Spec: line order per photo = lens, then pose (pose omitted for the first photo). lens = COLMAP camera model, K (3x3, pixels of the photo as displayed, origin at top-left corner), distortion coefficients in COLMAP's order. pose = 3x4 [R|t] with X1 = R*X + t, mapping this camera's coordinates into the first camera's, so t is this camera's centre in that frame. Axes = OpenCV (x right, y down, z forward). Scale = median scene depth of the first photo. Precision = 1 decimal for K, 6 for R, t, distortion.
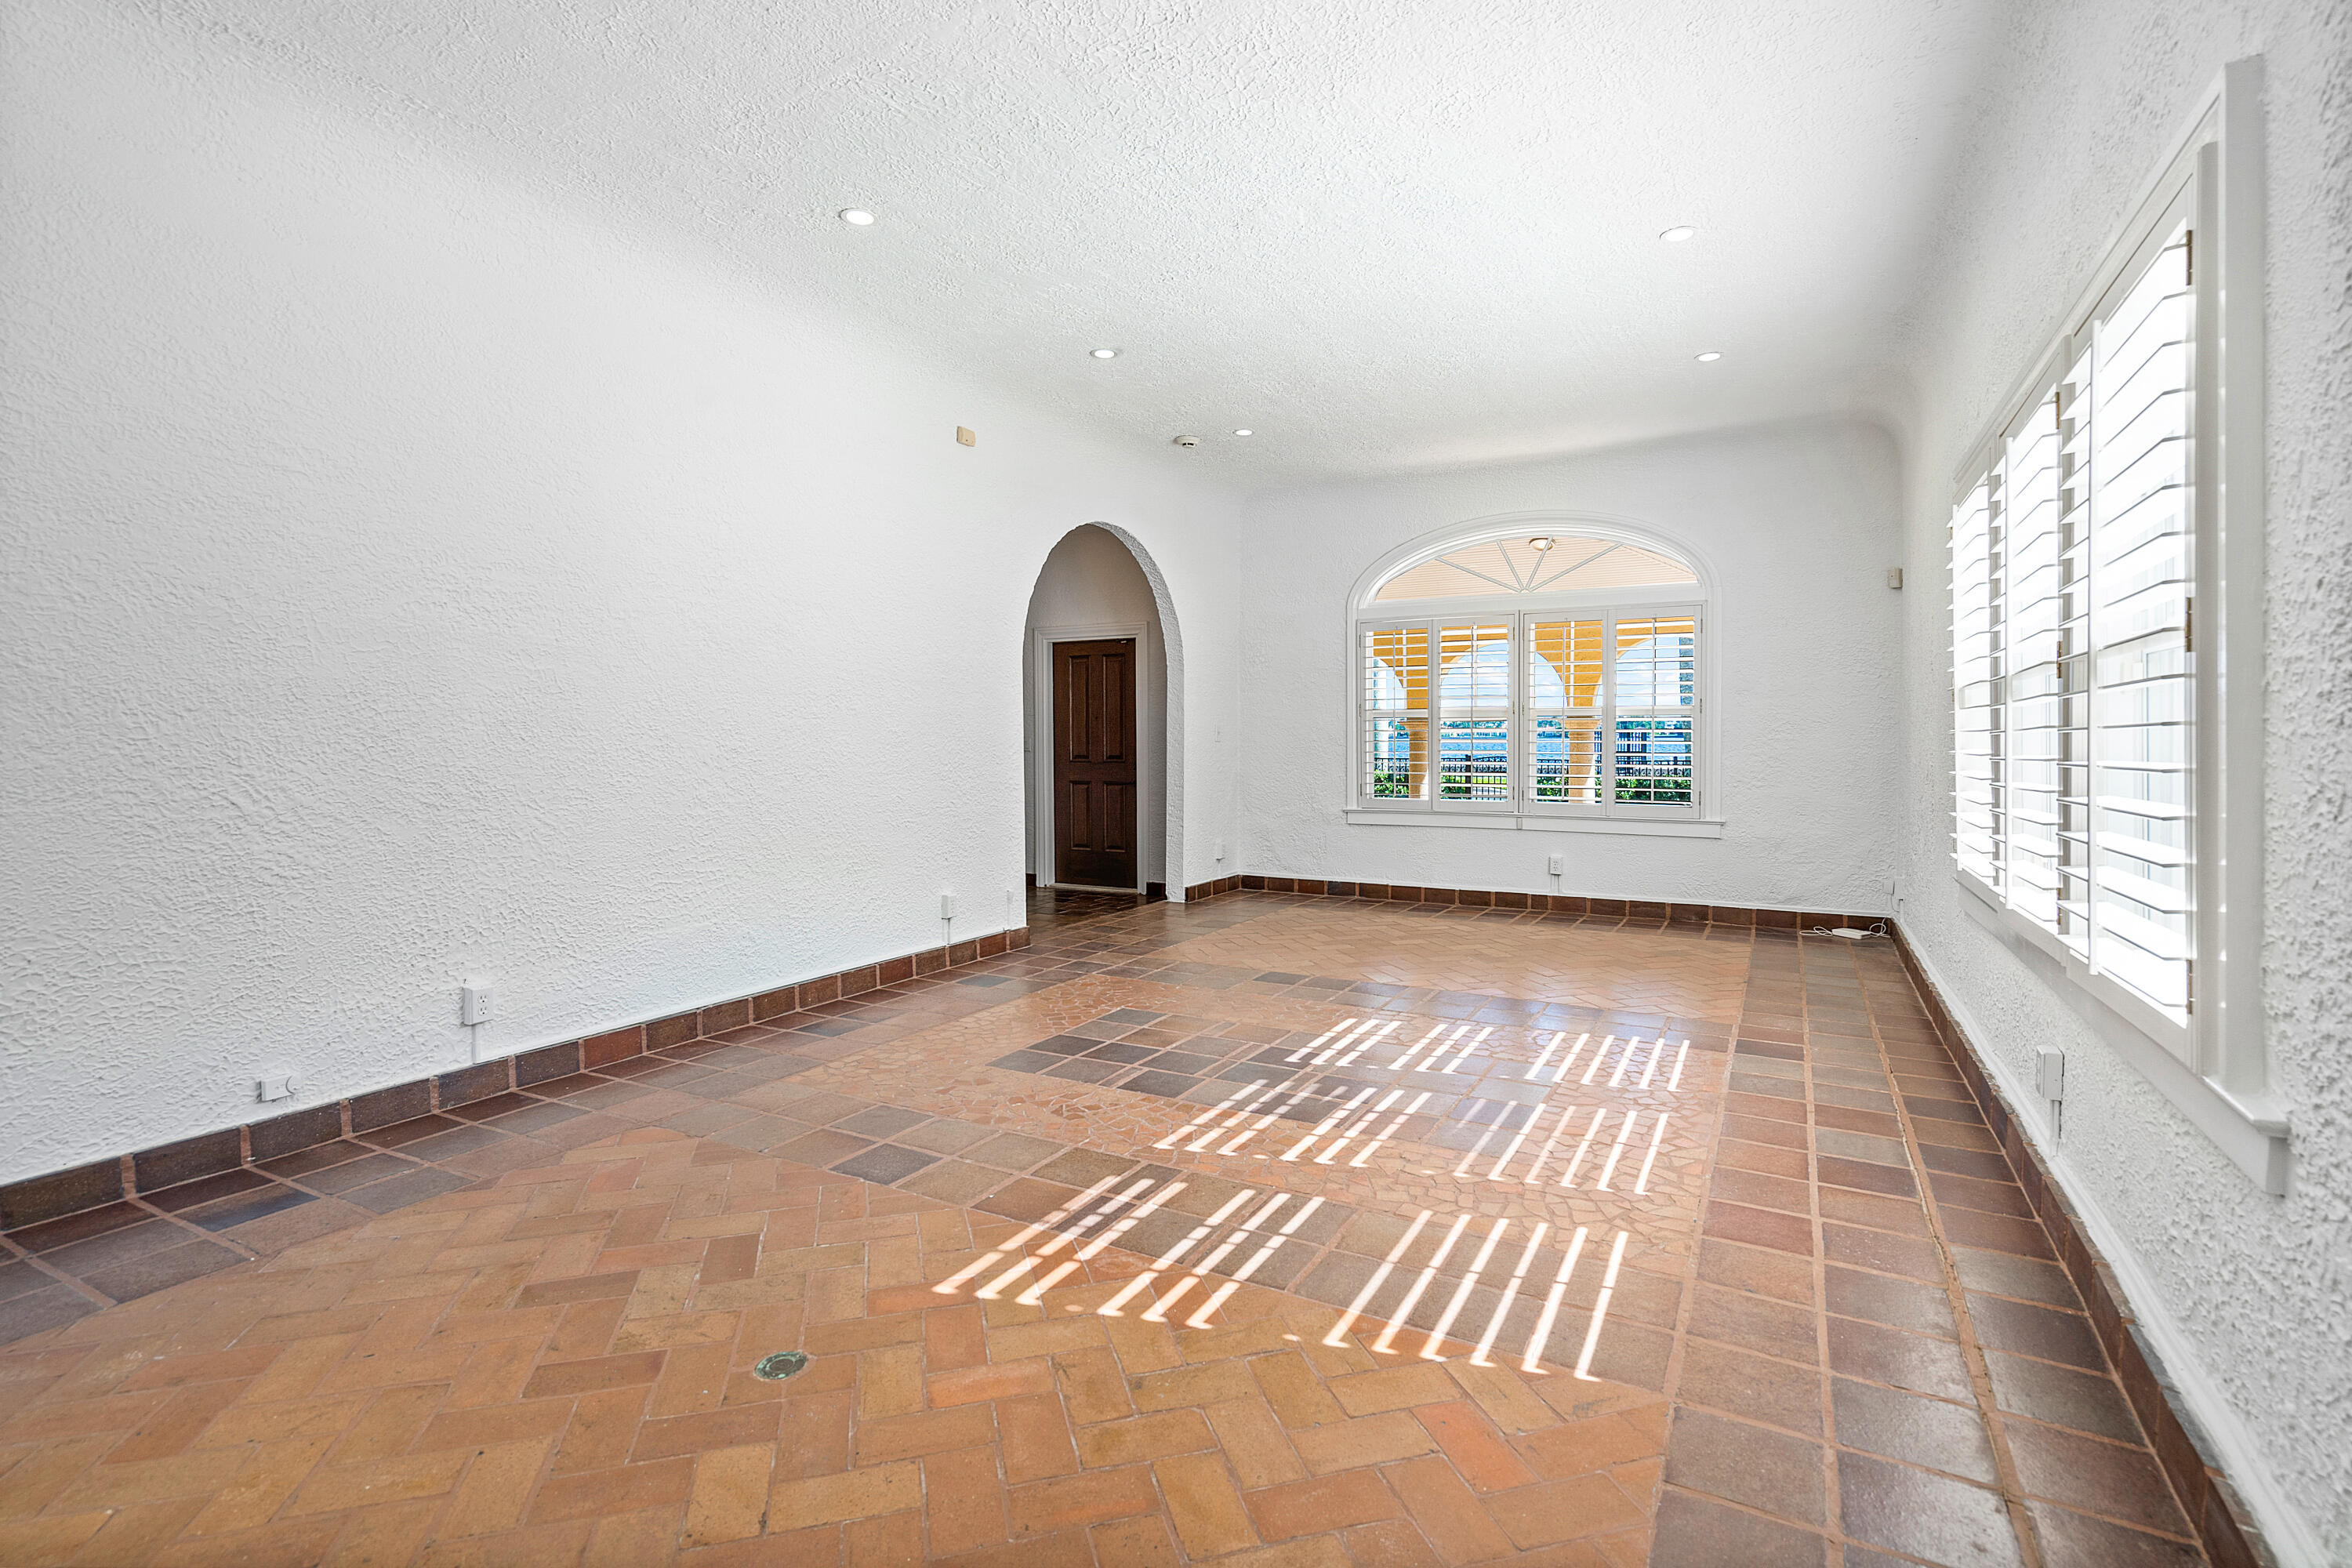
lens RADIAL K [[1108.5, 0, 1175.1], [0, 1108.5, 747.3], [0, 0, 1]] dist [0.000248, -0.000061]
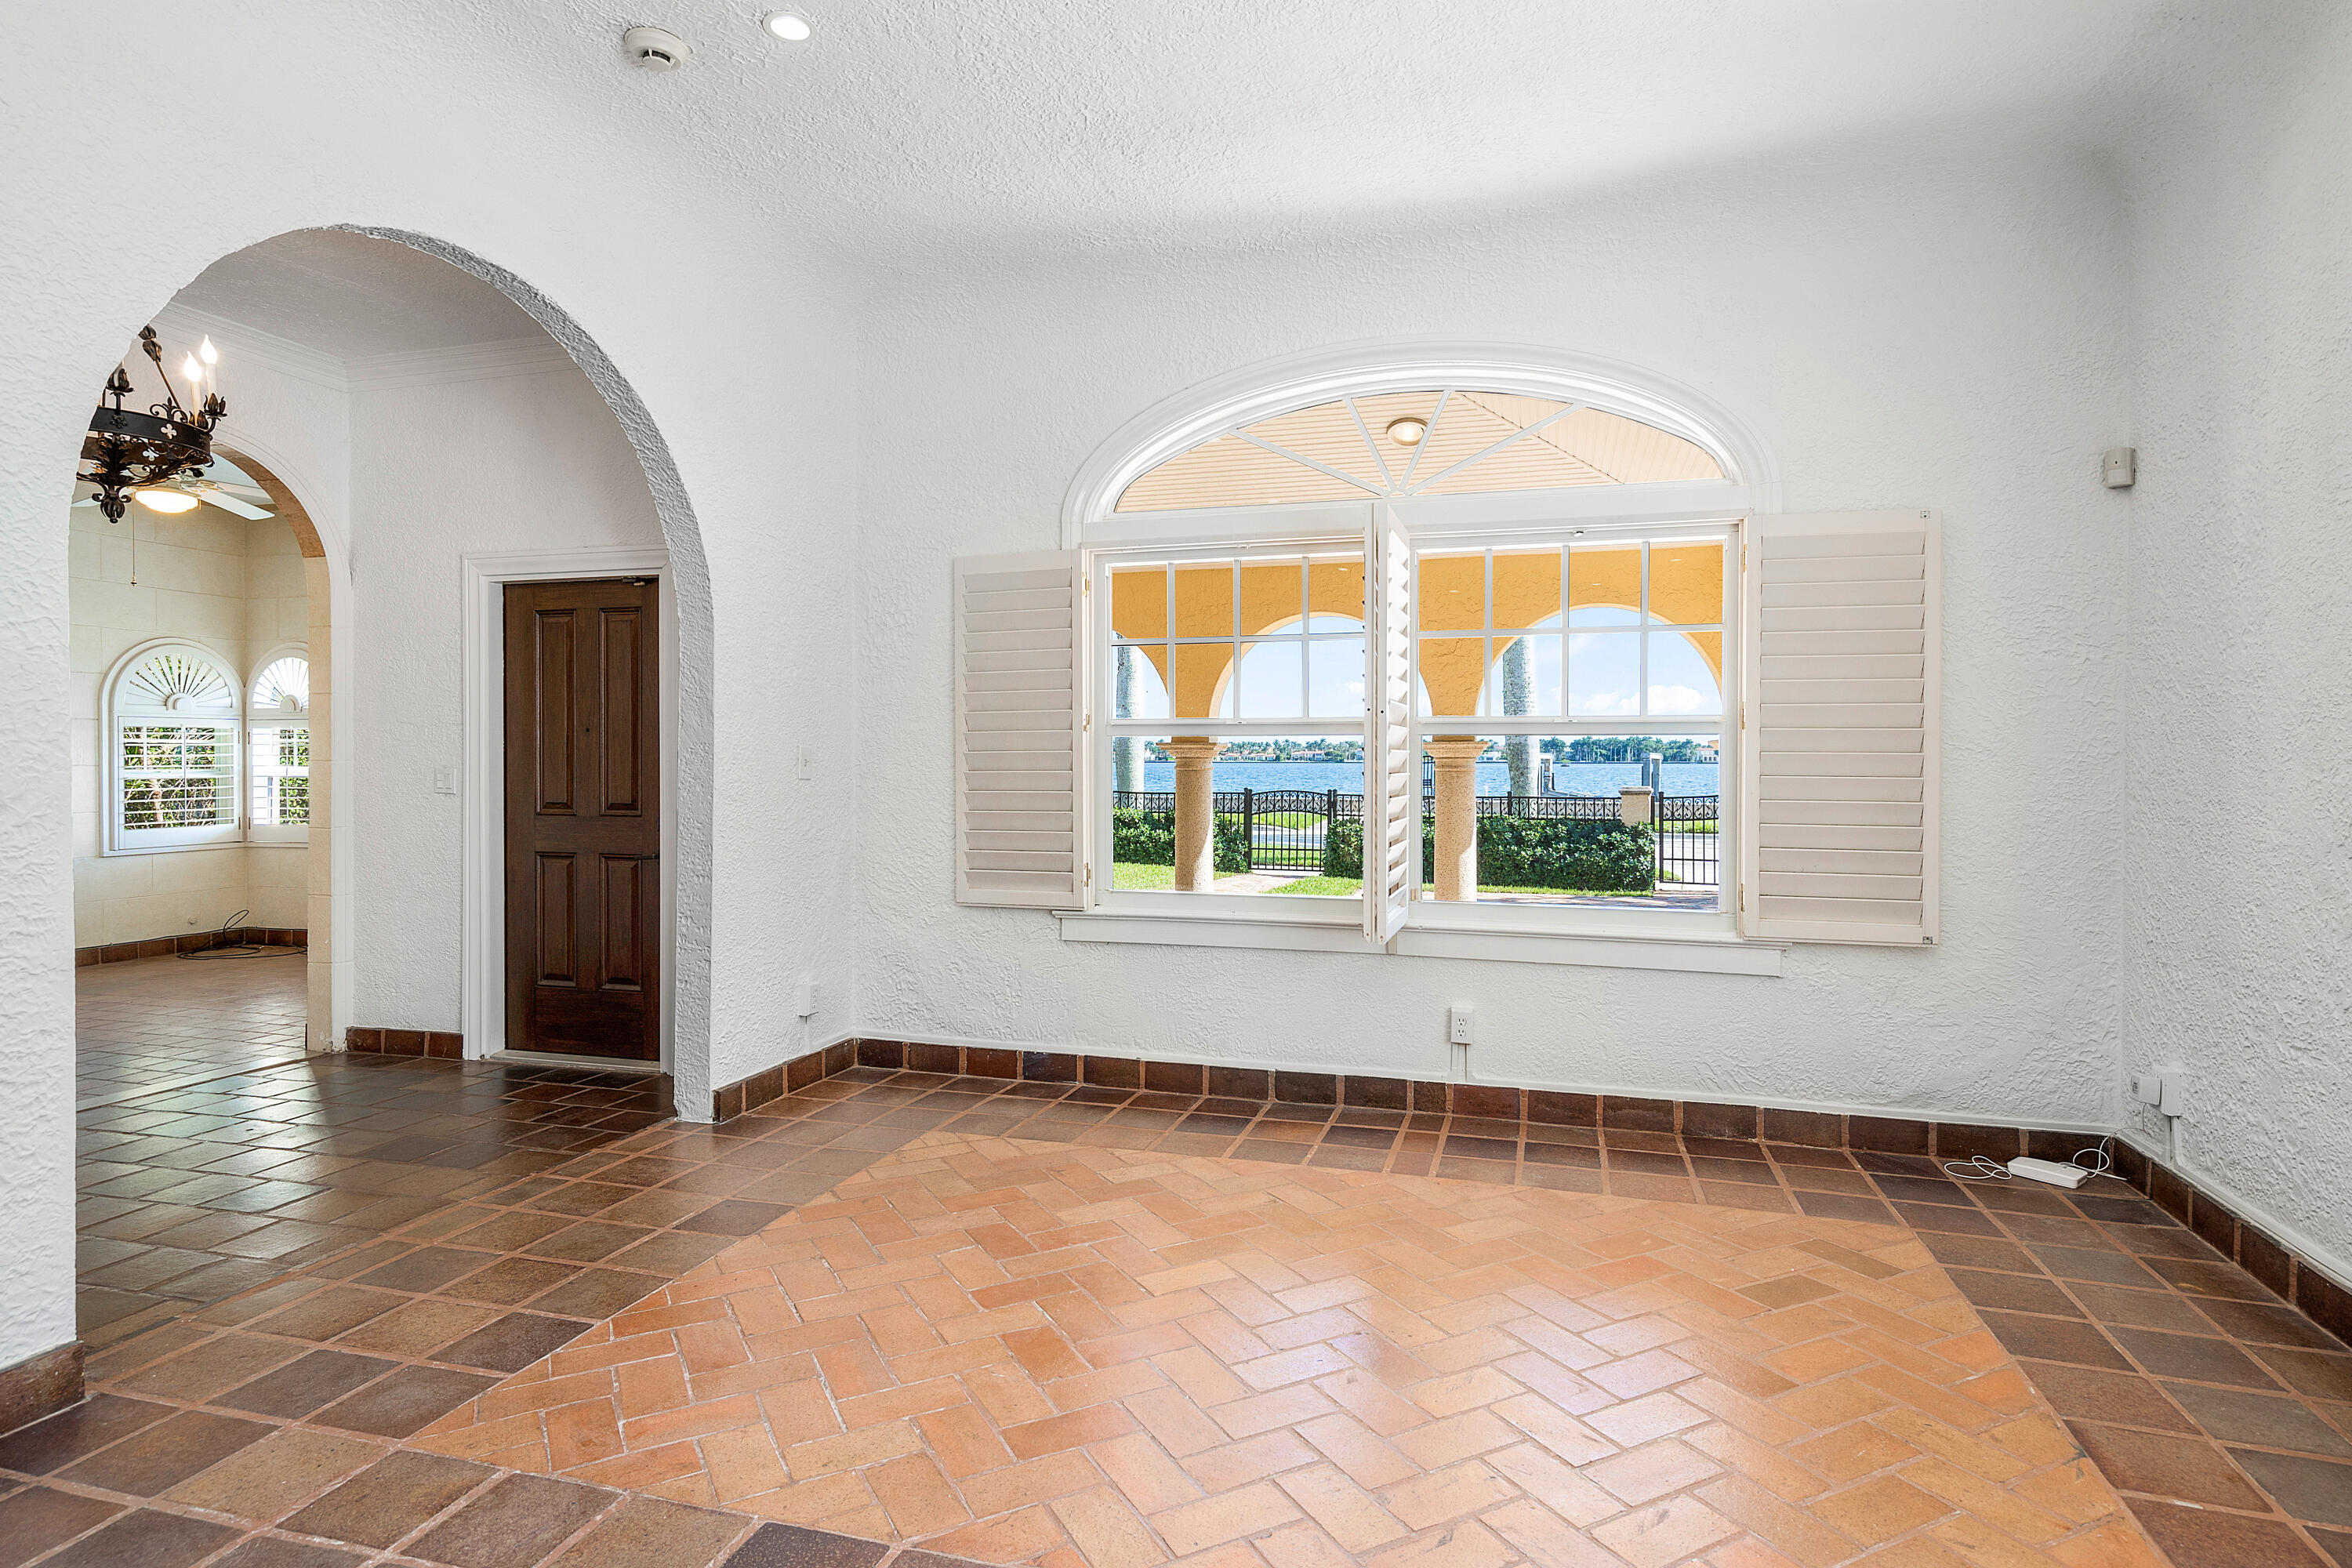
lens RADIAL K [[1258.5, 0, 1188.2], [0, 1258.5, 775.1], [0, 0, 1]] dist [0.005765, 0.000343]
pose [[0.975308, 0.003490, 0.220820, 0.082983], [-0.003630, 0.999993, 0.000228, -0.007755], [-0.220818, -0.001024, 0.975314, 0.416655]]
